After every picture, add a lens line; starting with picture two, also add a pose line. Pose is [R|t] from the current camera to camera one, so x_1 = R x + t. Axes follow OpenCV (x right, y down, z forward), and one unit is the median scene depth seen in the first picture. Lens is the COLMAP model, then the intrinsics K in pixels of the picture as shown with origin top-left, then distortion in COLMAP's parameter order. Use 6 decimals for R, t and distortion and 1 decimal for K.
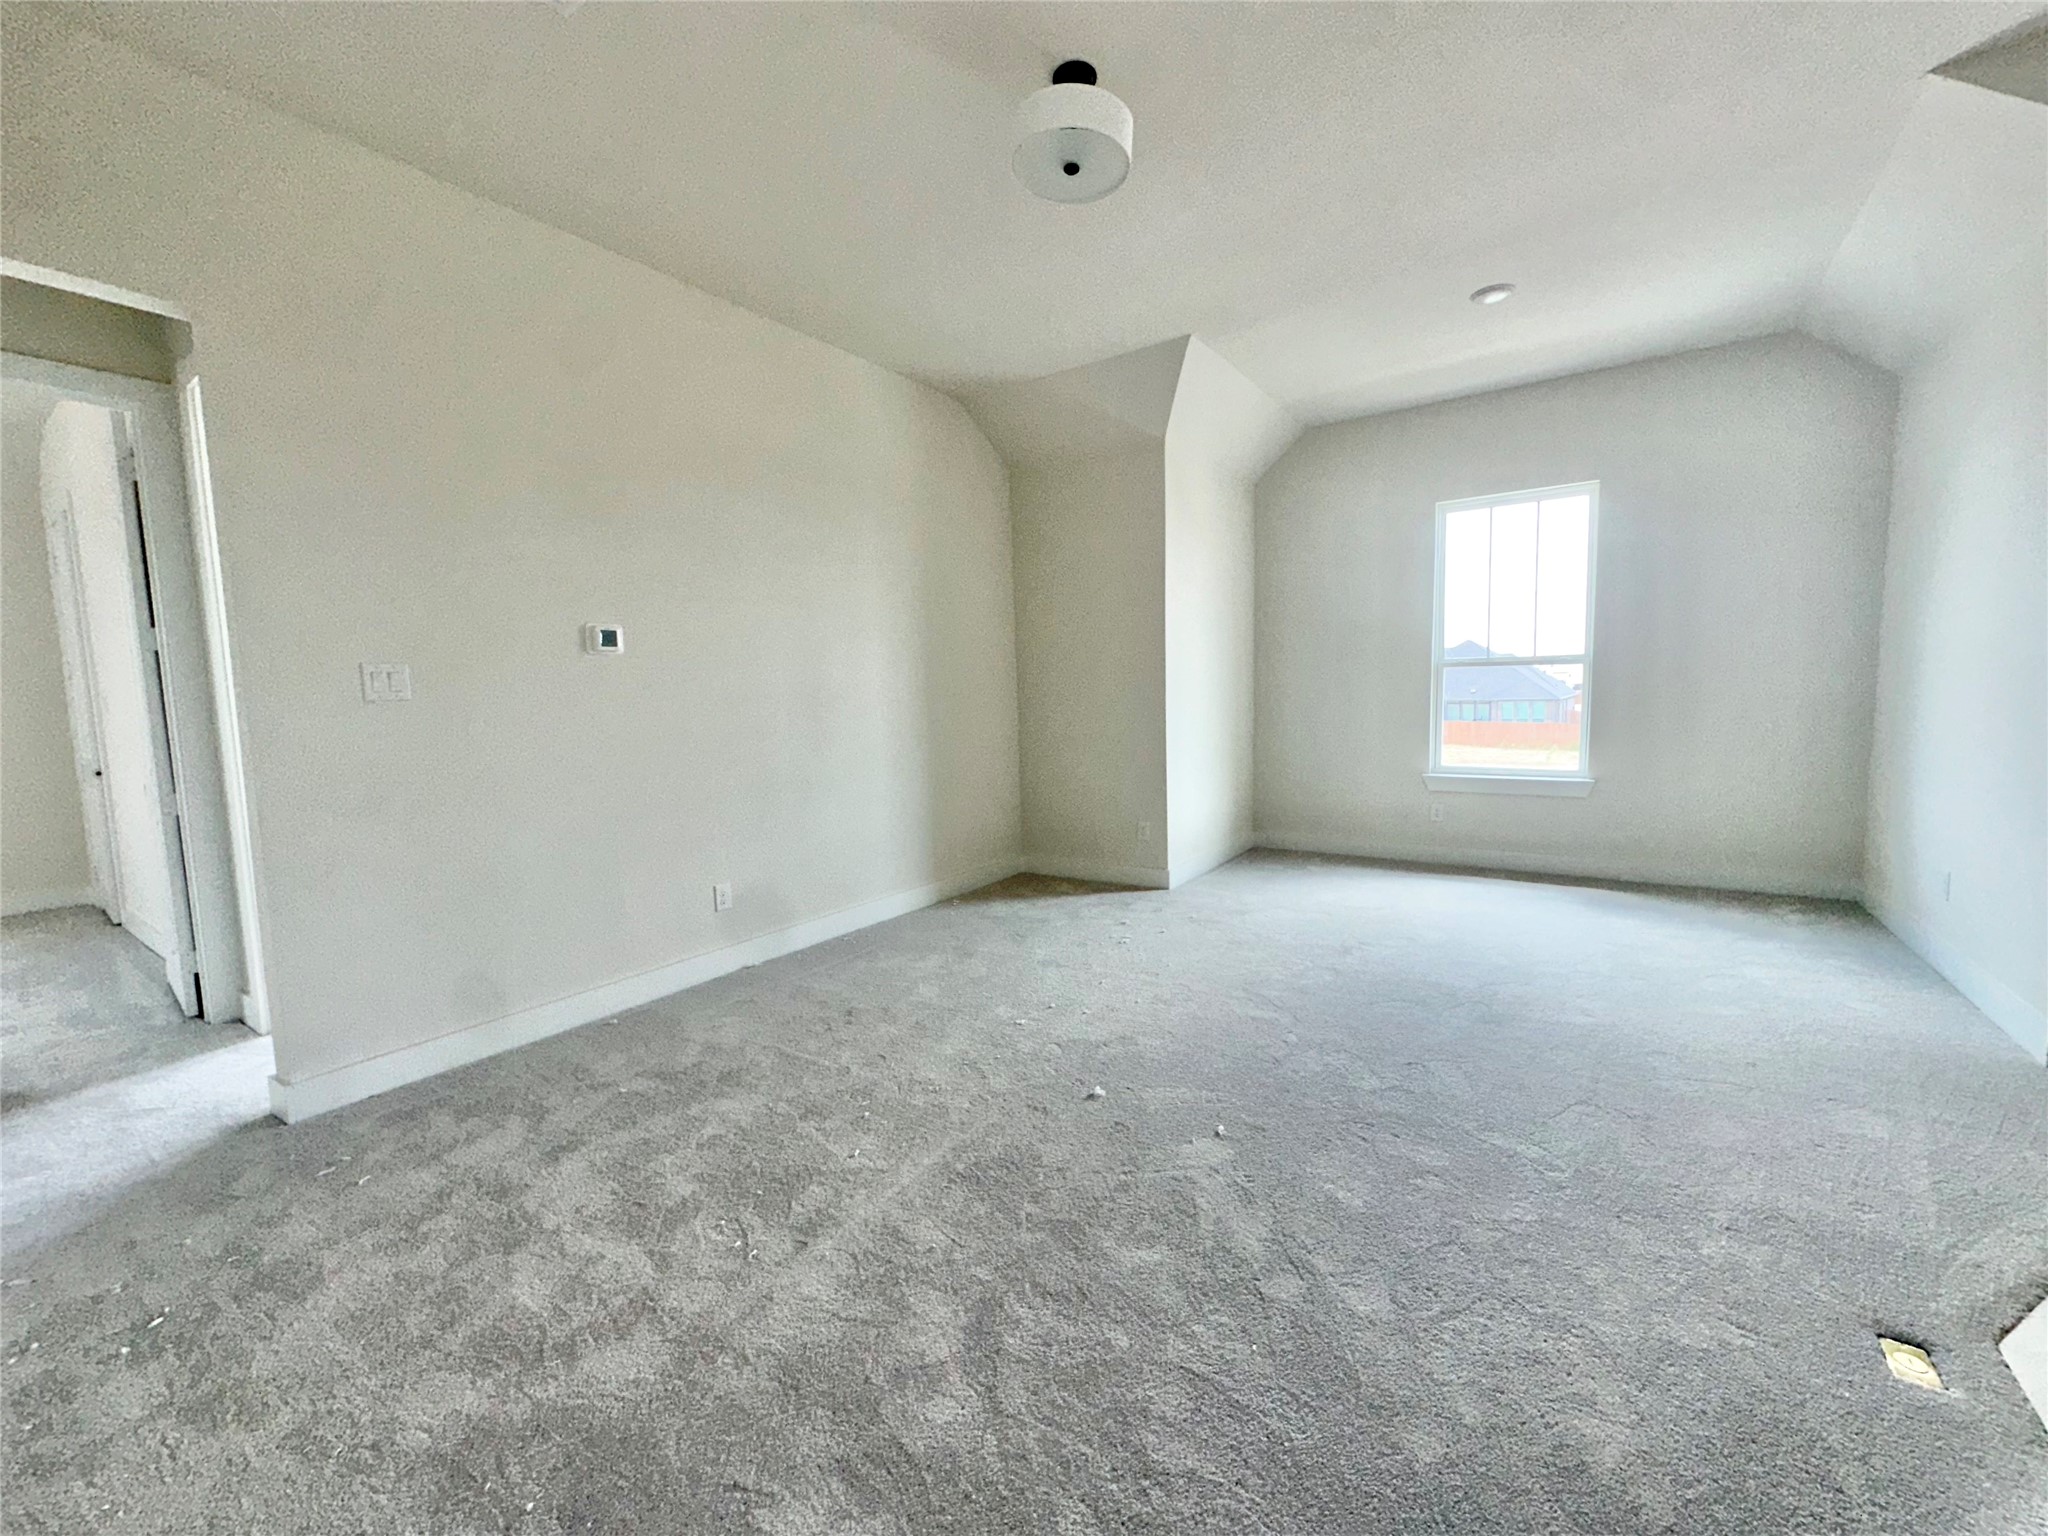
lens RADIAL K [[820.3, 0, 1028.8], [0, 820.3, 770.4], [0, 0, 1]] dist [-0.003504, 0.001353]
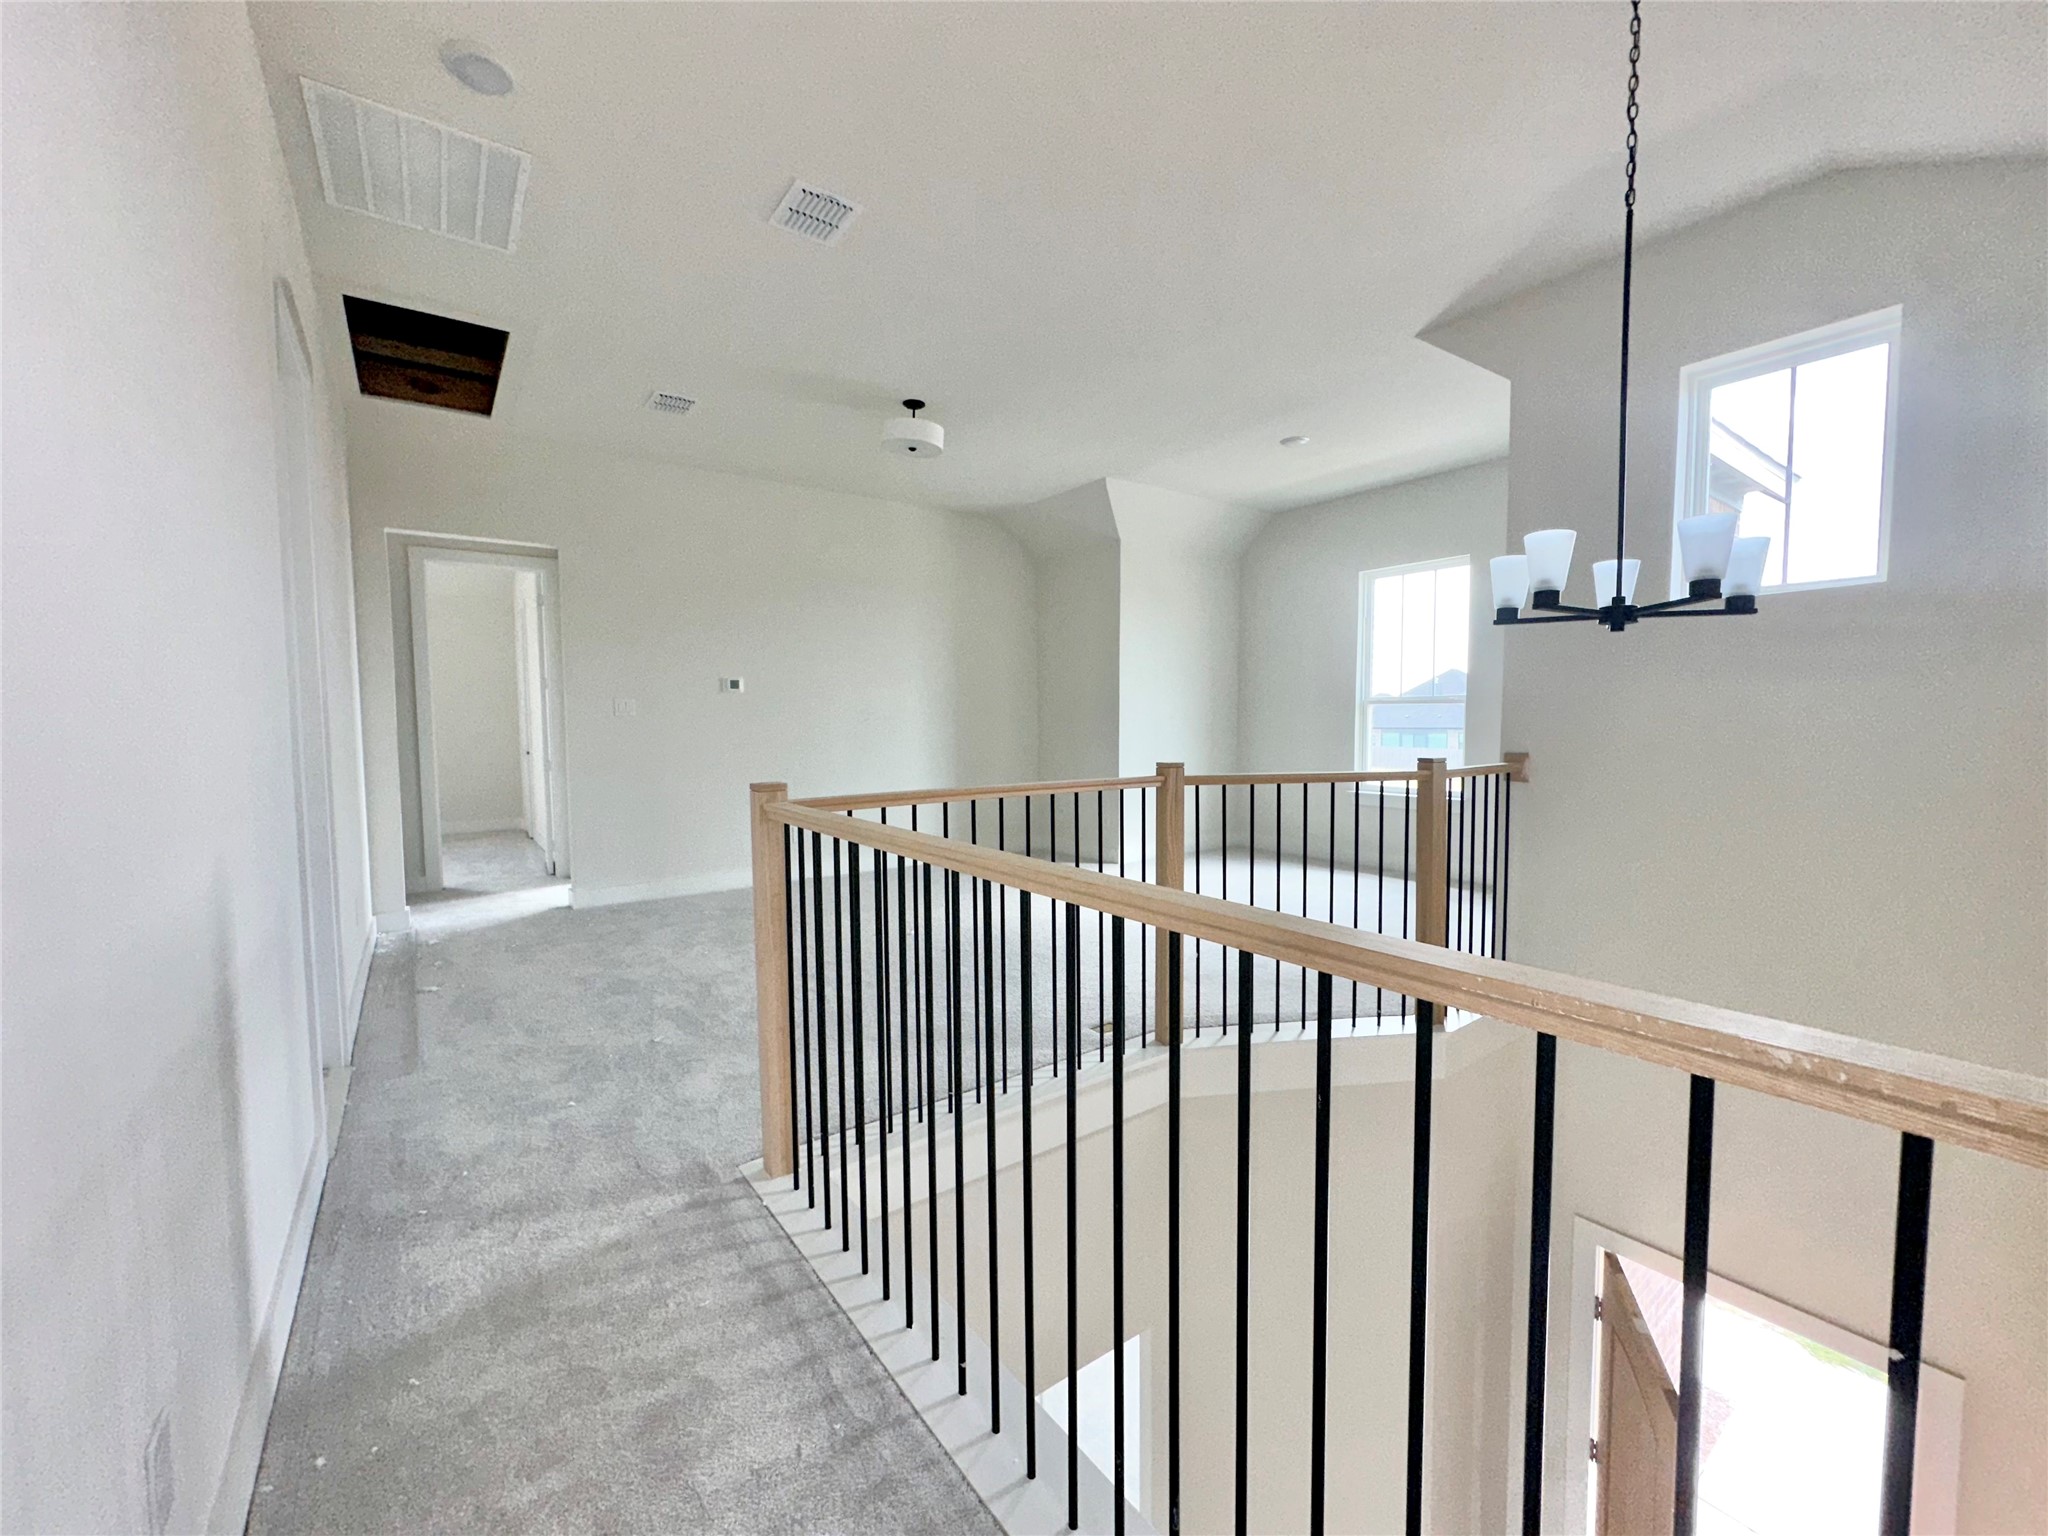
lens RADIAL K [[820.3, 0, 1020.1], [0, 820.3, 763.8], [0, 0, 1]] dist [-0.003504, 0.001353]
pose [[0.946720, 0.039003, -0.319687, 0.539429], [-0.049741, 0.998437, -0.025489, 0.025969], [0.318193, 0.040032, 0.947180, -0.418729]]
